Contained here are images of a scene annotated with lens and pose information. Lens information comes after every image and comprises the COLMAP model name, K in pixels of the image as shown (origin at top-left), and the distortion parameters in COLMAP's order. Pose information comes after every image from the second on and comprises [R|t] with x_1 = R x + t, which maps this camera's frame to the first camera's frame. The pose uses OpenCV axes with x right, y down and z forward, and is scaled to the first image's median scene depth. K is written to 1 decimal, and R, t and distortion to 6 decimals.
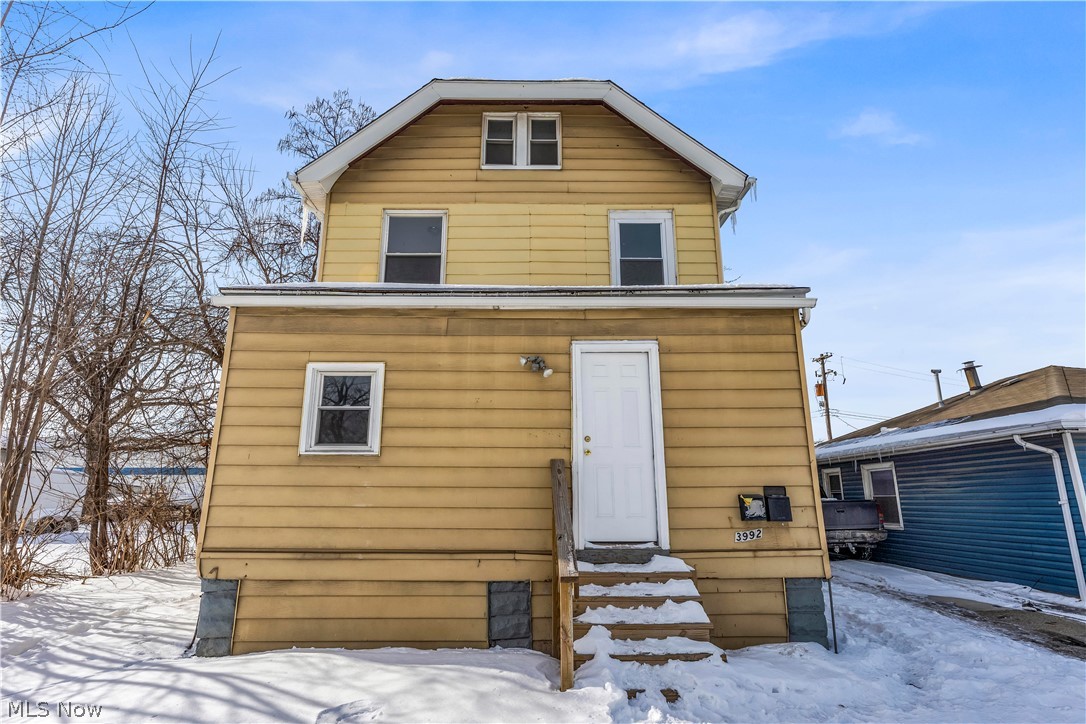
lens RADIAL K [[551.9, 0, 540.9], [0, 551.9, 363.3], [0, 0, 1]] dist [-0.002885, -0.000761]
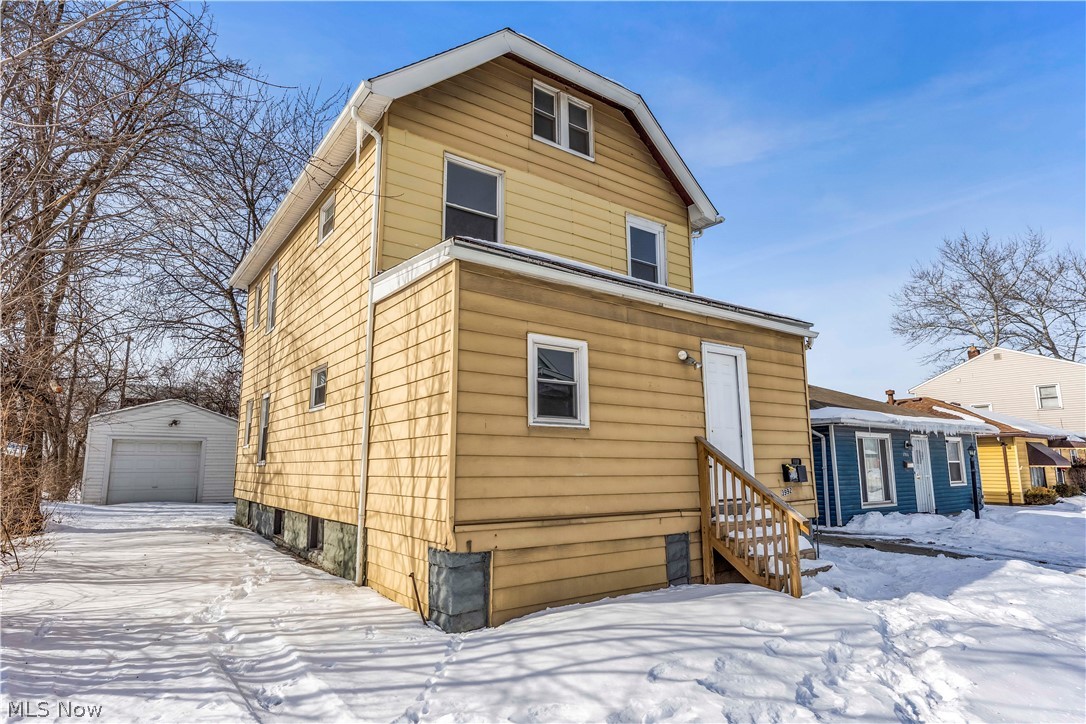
lens RADIAL K [[598.2, 0, 542.6], [0, 598.2, 363.9], [0, 0, 1]] dist [-0.005717, -0.000269]
pose [[0.812156, 0.095047, 0.575647, -1.014172], [-0.139585, 0.989642, 0.033530, 0.014159], [-0.566497, -0.107583, 0.817011, 0.106985]]
